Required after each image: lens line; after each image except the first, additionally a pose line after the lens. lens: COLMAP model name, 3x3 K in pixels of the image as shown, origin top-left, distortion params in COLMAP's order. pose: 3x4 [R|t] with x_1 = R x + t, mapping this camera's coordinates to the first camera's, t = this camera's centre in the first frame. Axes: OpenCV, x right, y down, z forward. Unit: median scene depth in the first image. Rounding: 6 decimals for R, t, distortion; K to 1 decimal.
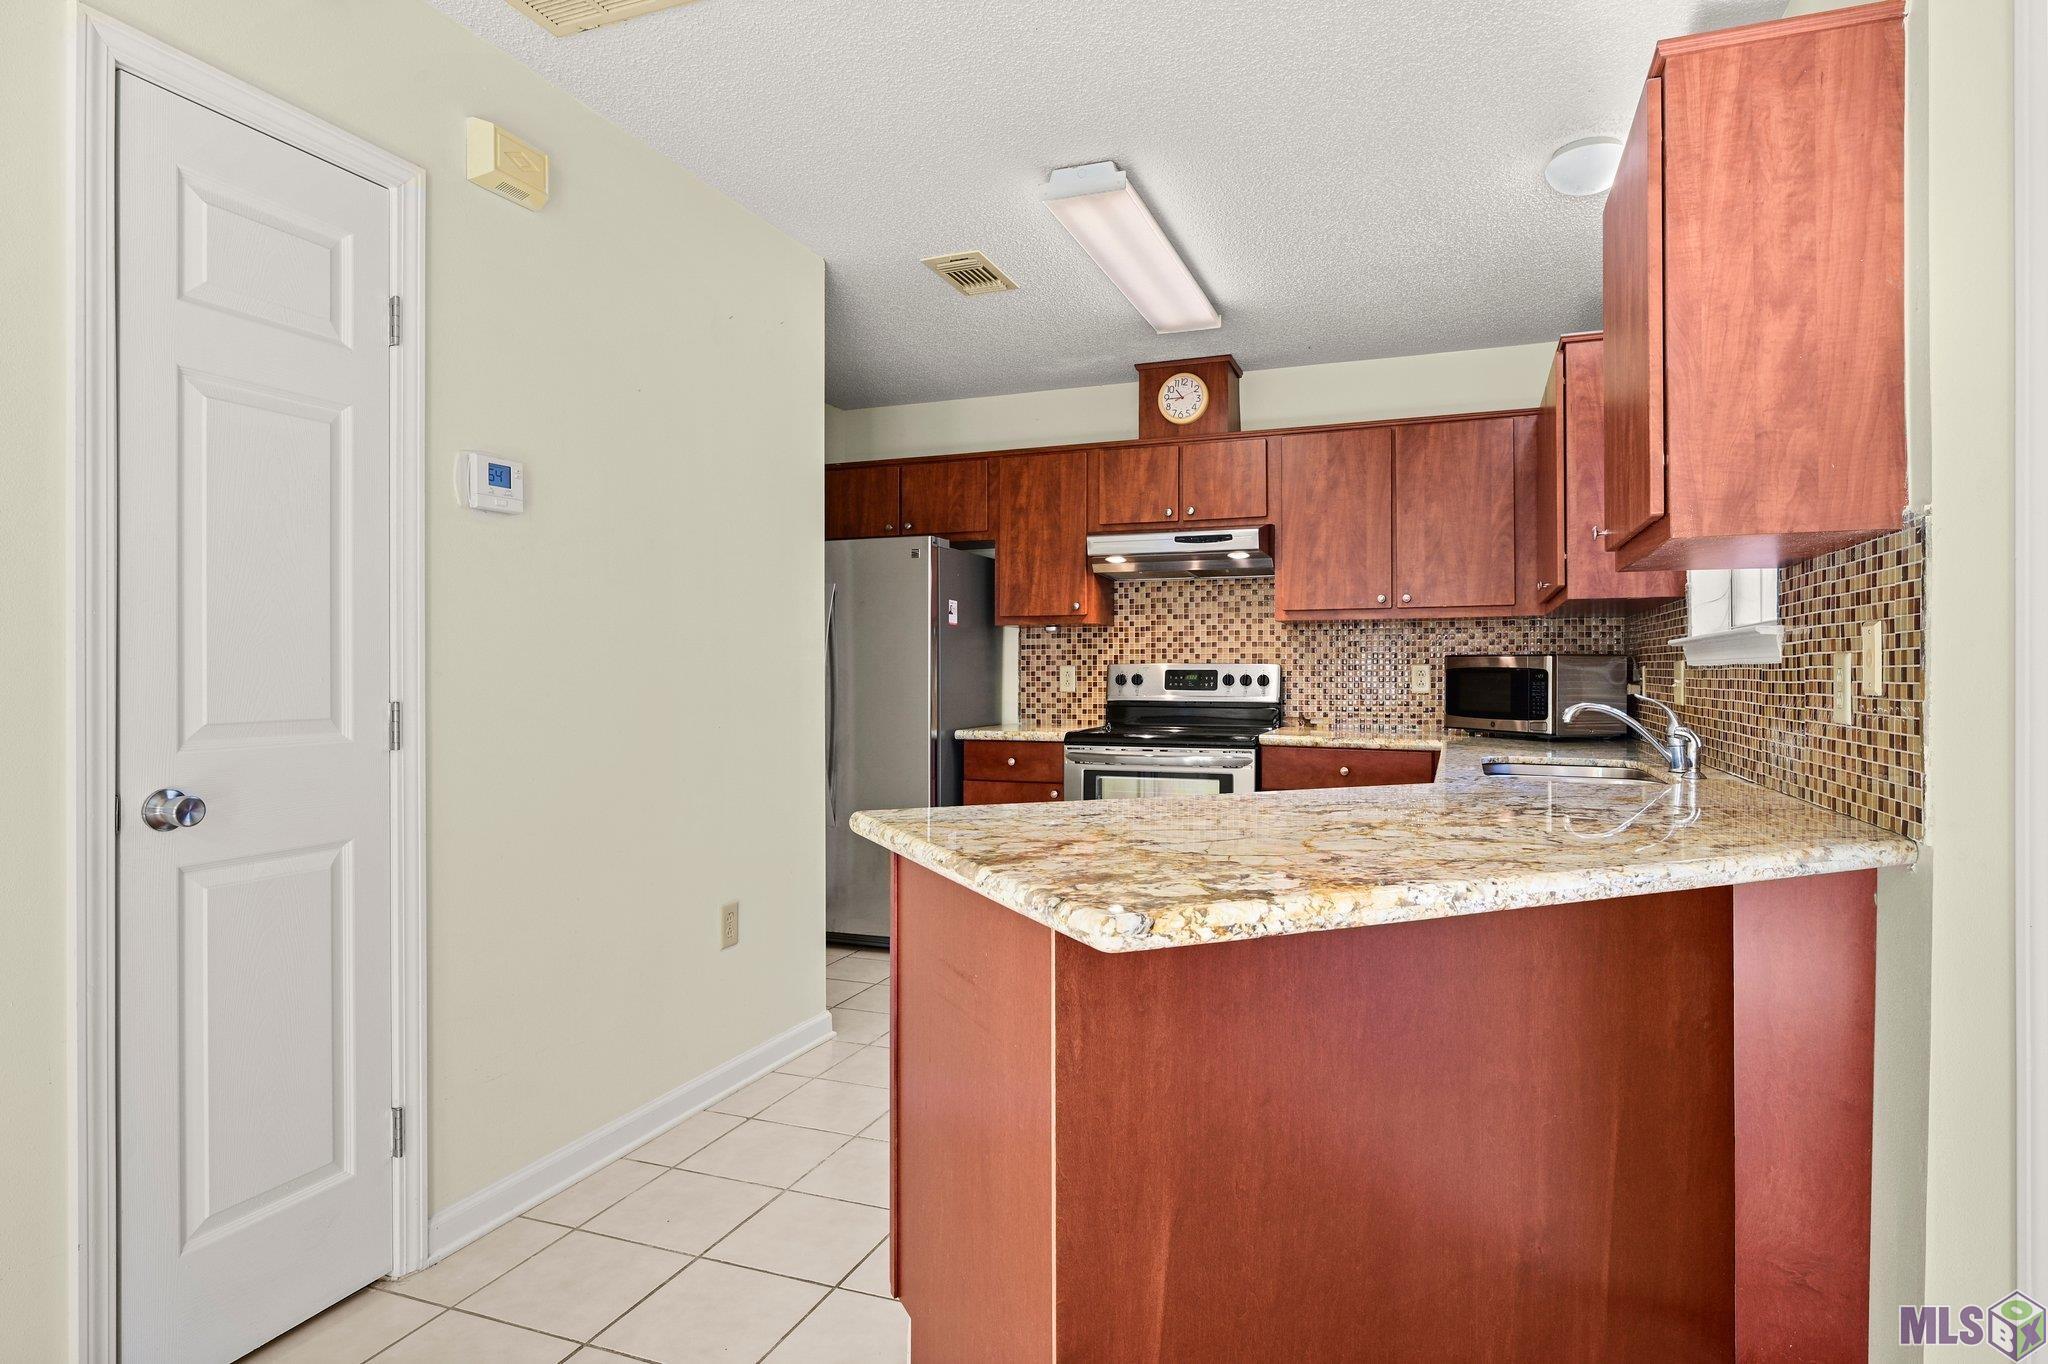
lens RADIAL K [[1122.3, 0, 1024.9], [0, 1122.3, 667.7], [0, 0, 1]] dist [-0.001144, -0.000934]
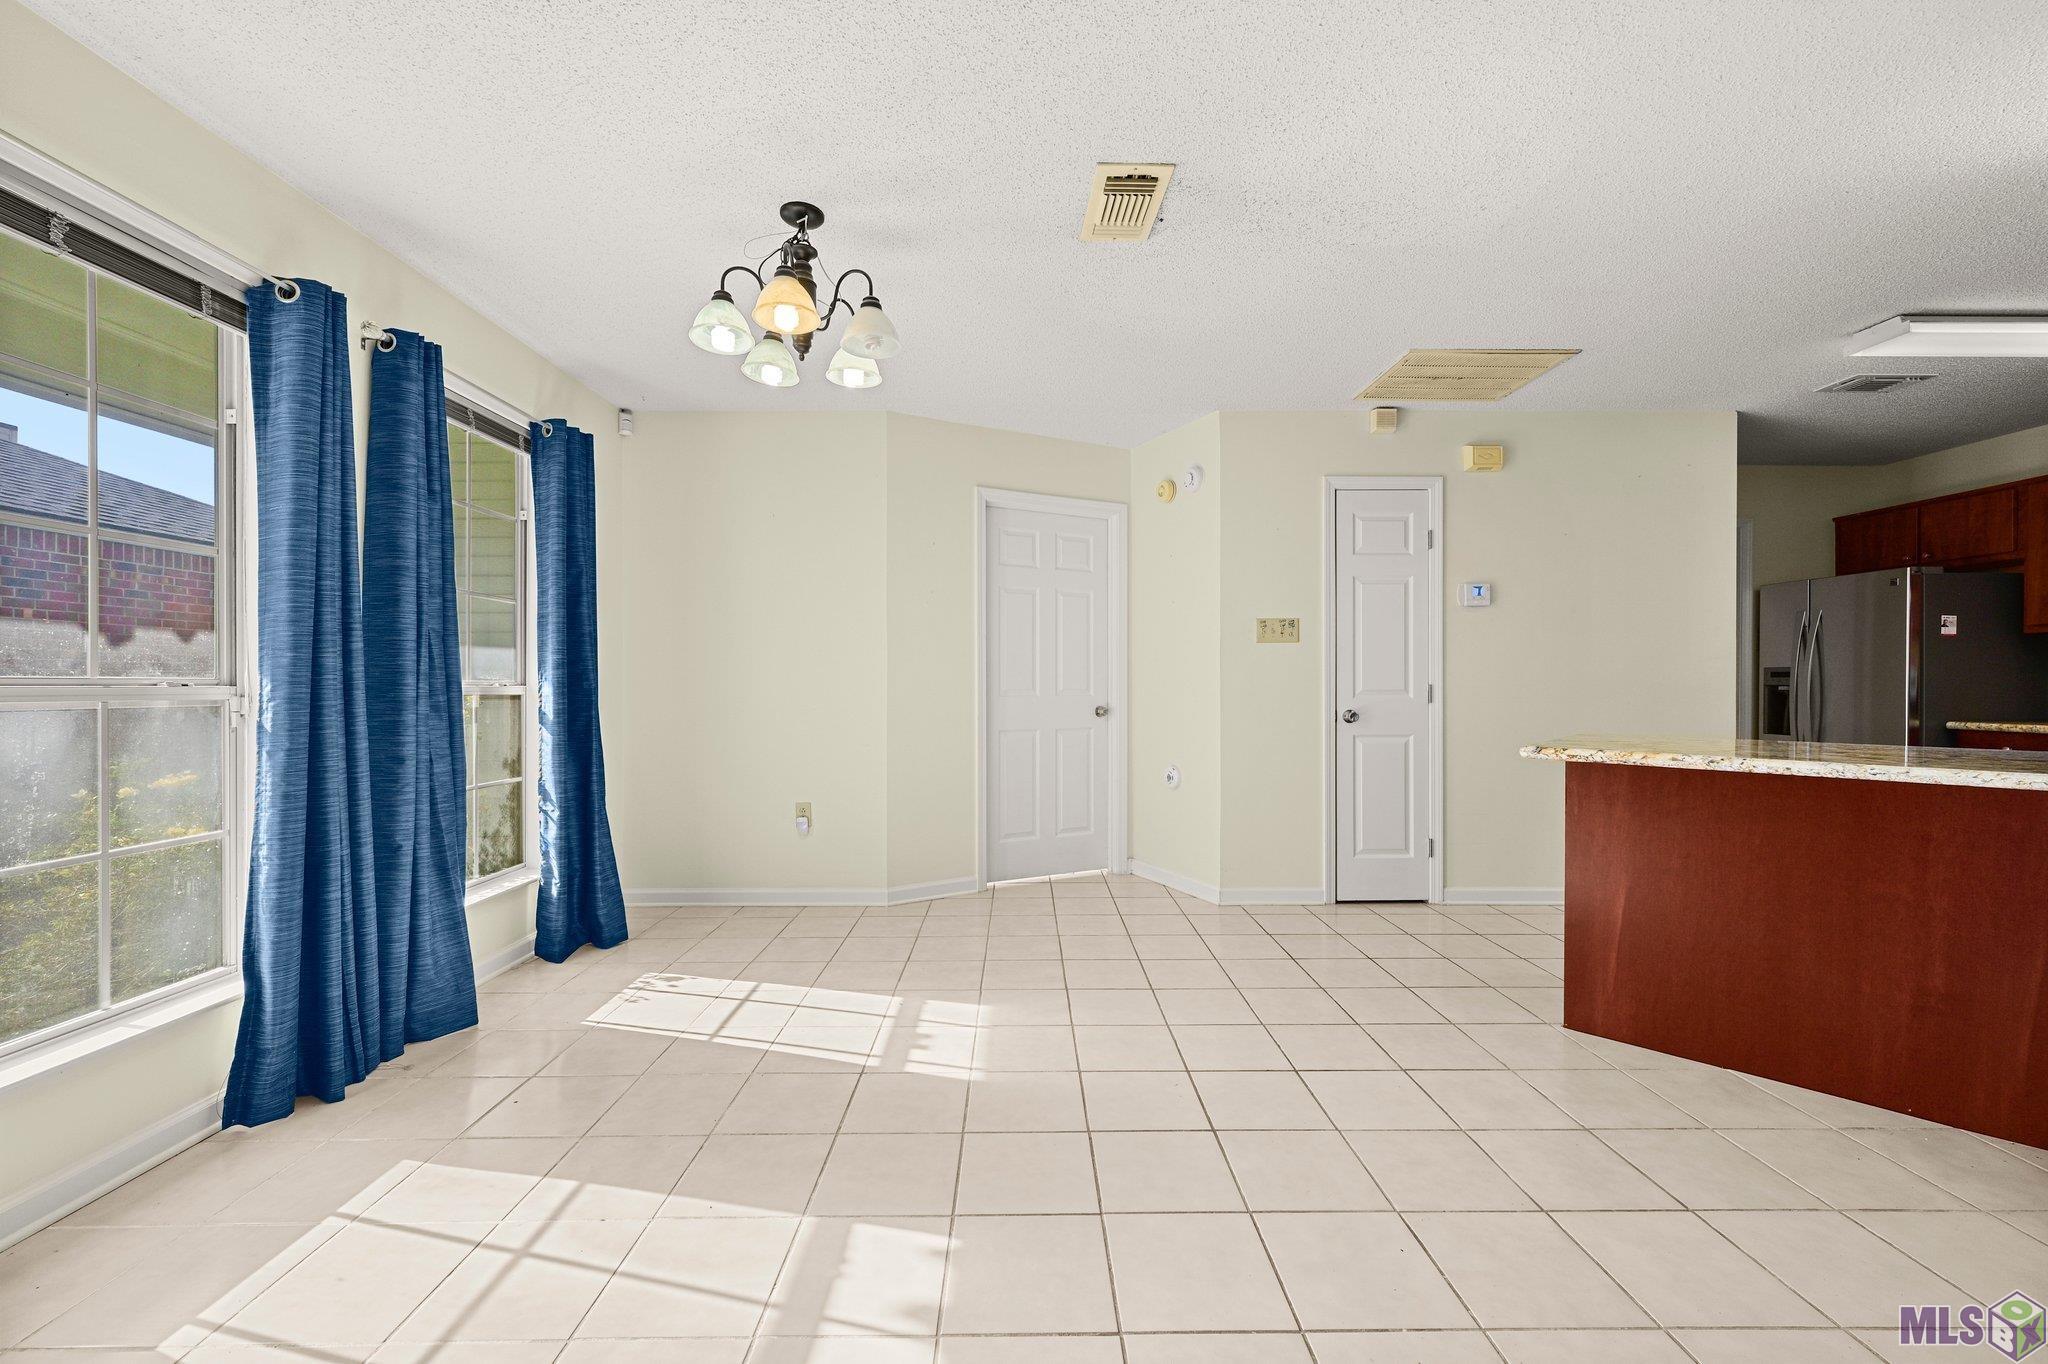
lens RADIAL K [[805.1, 0, 1024.0], [0, 805.1, 682.0], [0, 0, 1]] dist [-0.000832, -0.000116]
pose [[0.369951, 0.003304, -0.929045, 0.814606], [0.003490, 0.999982, 0.004946, 0.010871], [0.929045, -0.005072, 0.369933, -0.565258]]
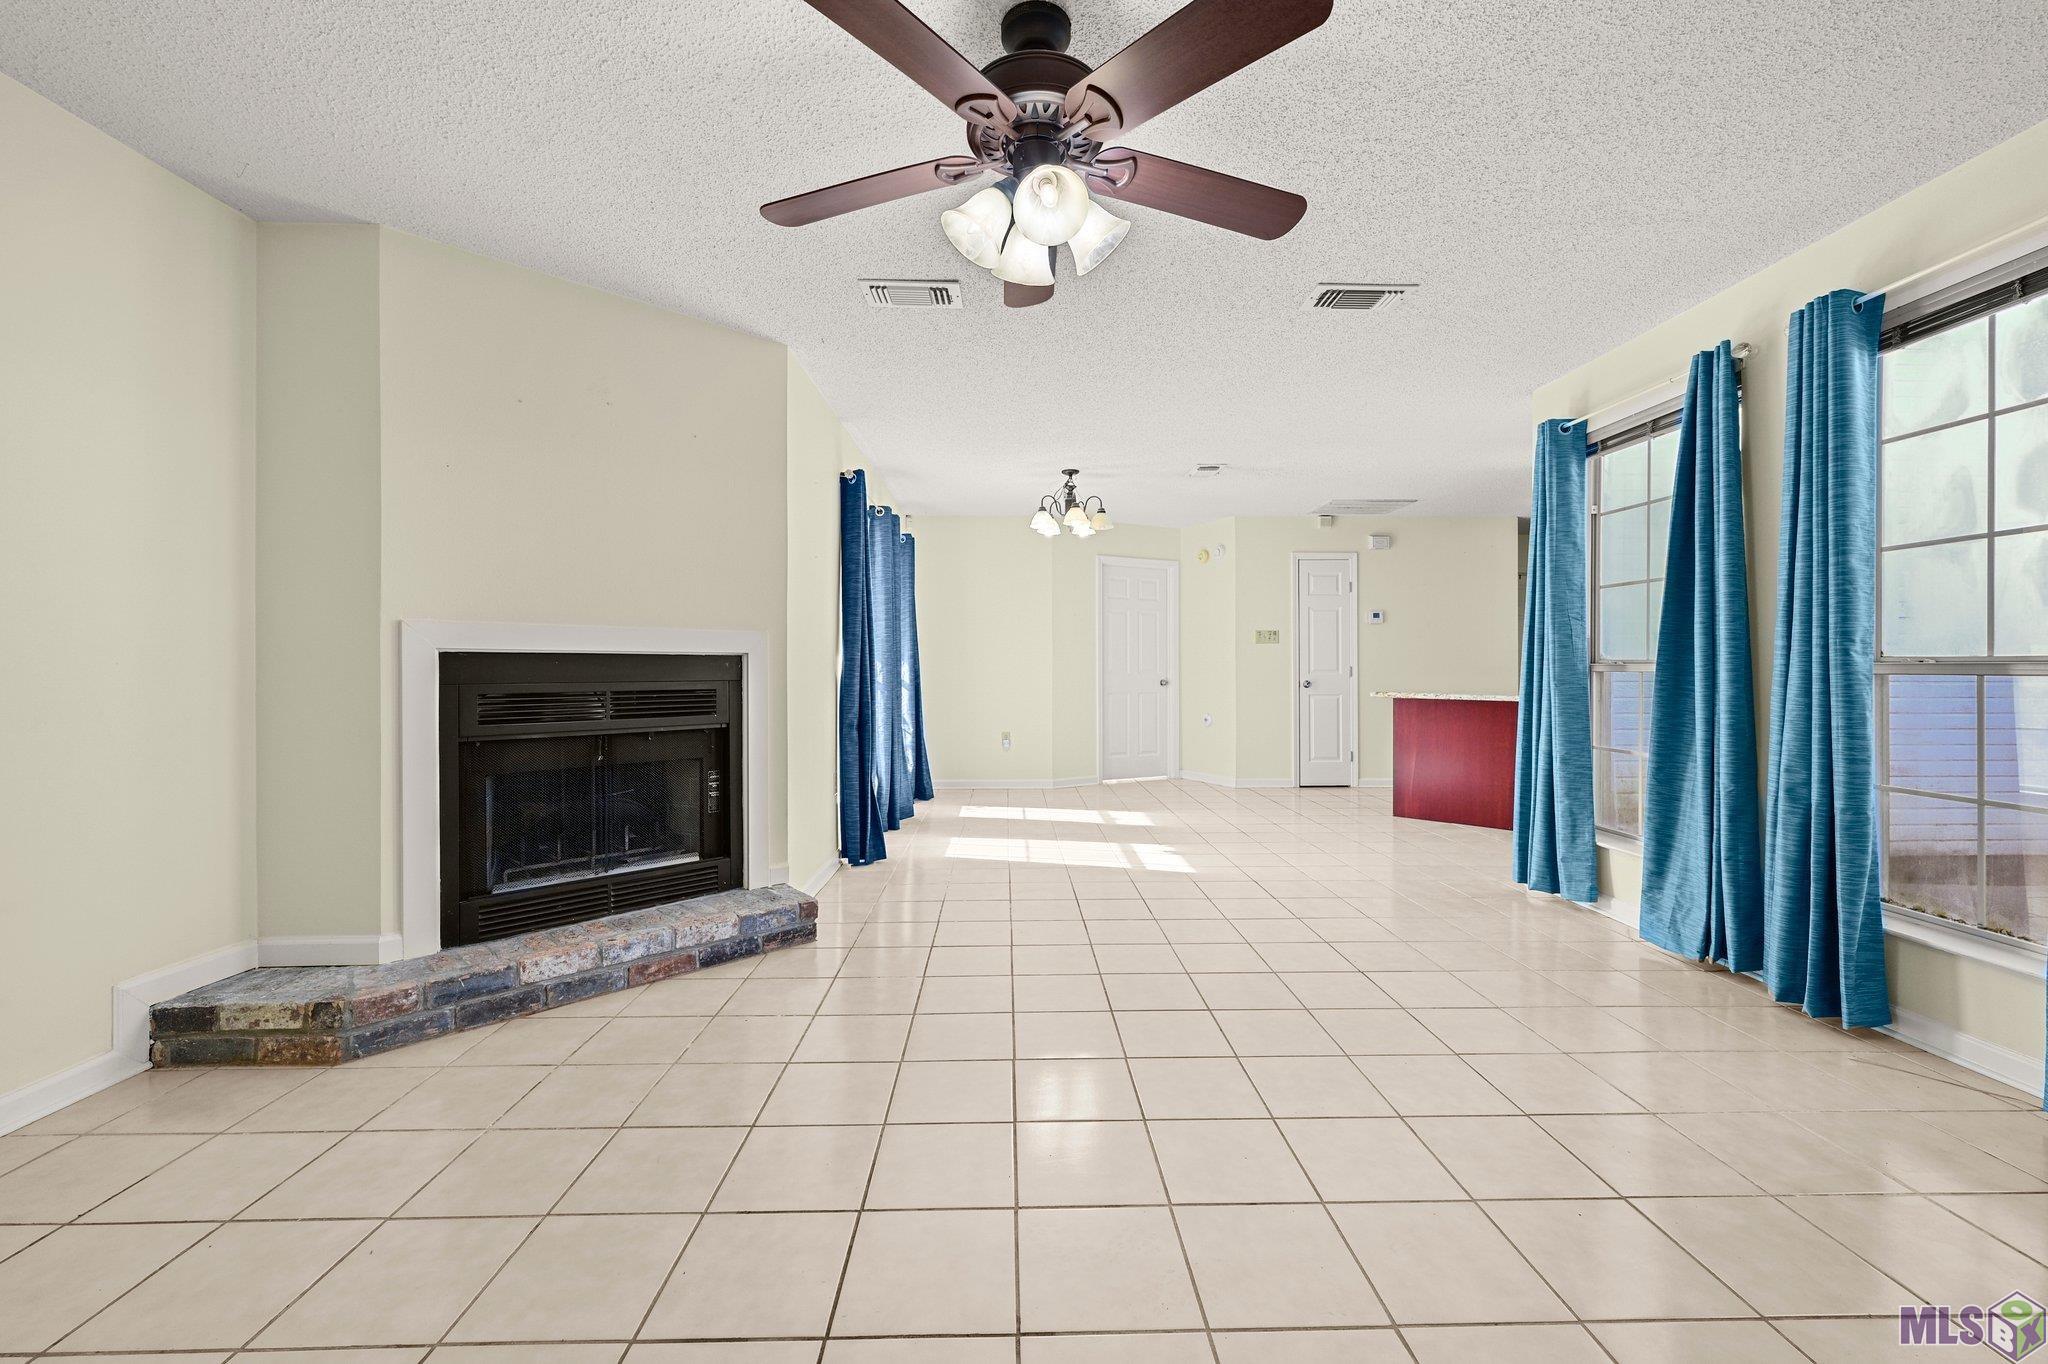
lens RADIAL K [[804.0, 0, 1022.6], [0, 804.0, 660.4], [0, 0, 1]] dist [0.000746, 0.000047]
pose [[0.377089, -0.004752, -0.926165, 2.022581], [0.004116, 0.999986, -0.003455, 0.009965], [0.926168, -0.002509, 0.377103, -1.540021]]
